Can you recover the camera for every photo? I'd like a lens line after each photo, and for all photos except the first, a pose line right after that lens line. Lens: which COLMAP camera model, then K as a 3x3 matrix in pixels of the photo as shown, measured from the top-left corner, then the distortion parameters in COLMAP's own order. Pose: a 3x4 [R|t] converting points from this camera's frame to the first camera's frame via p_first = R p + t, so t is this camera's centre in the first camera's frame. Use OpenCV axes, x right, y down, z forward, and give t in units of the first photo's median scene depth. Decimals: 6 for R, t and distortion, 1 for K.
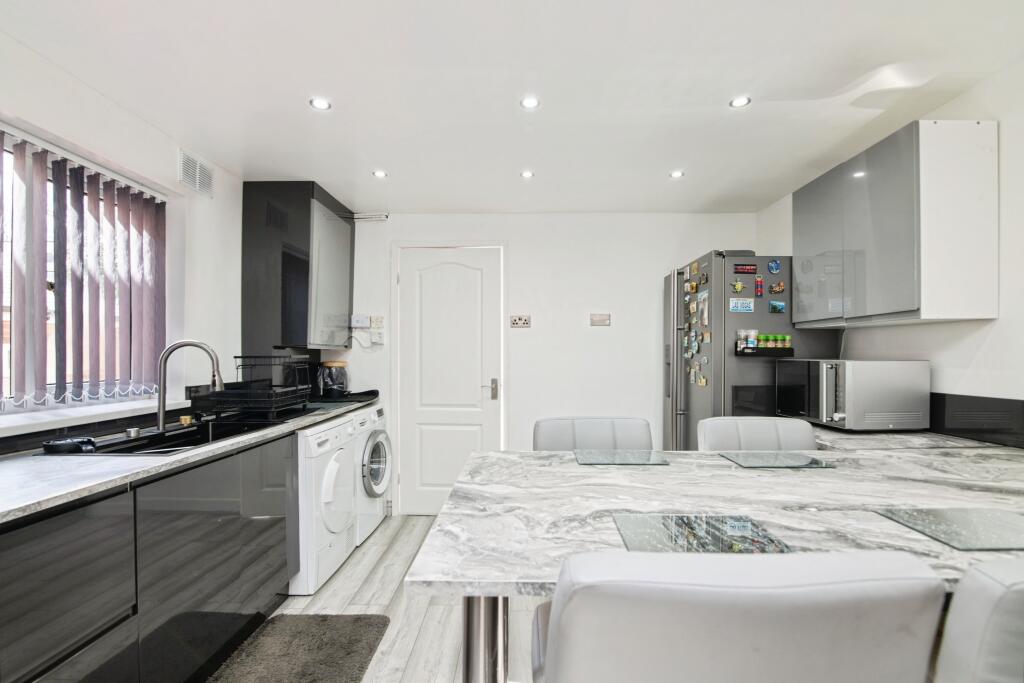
lens RADIAL K [[479.8, 0, 518.6], [0, 479.8, 357.7], [0, 0, 1]] dist [-0.015148, -0.000895]
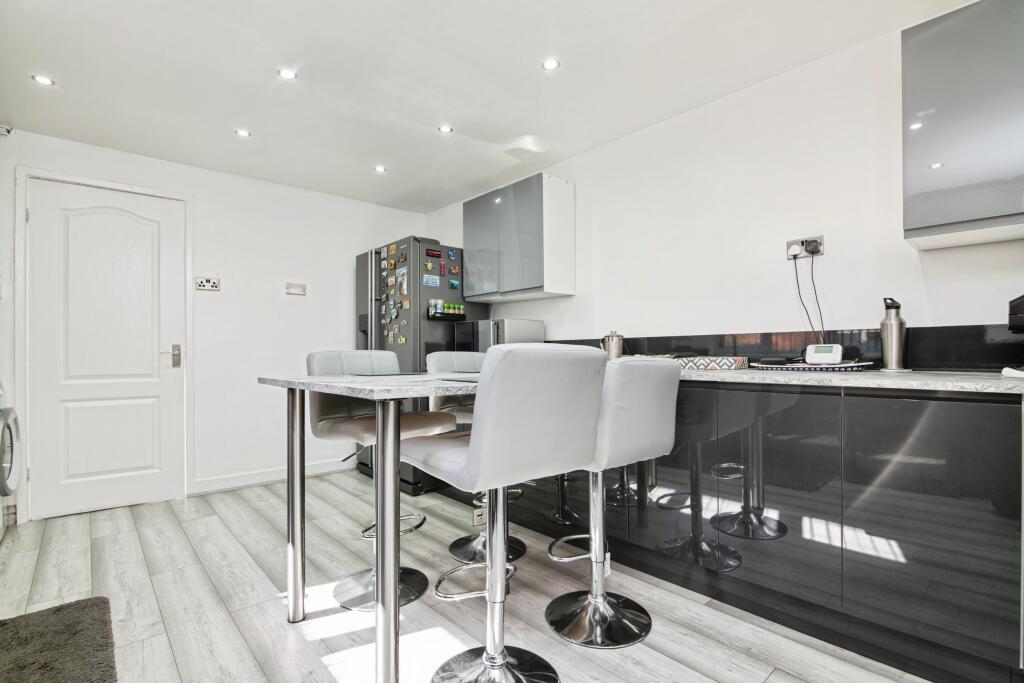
lens RADIAL K [[479.8, 0, 513.0], [0, 479.8, 346.7], [0, 0, 1]] dist [-0.015148, -0.000895]
pose [[0.741147, 0.001961, 0.671340, -0.248118], [0.009926, 0.999854, -0.013879, 0.090896], [-0.671269, 0.016950, 0.741020, -0.119432]]
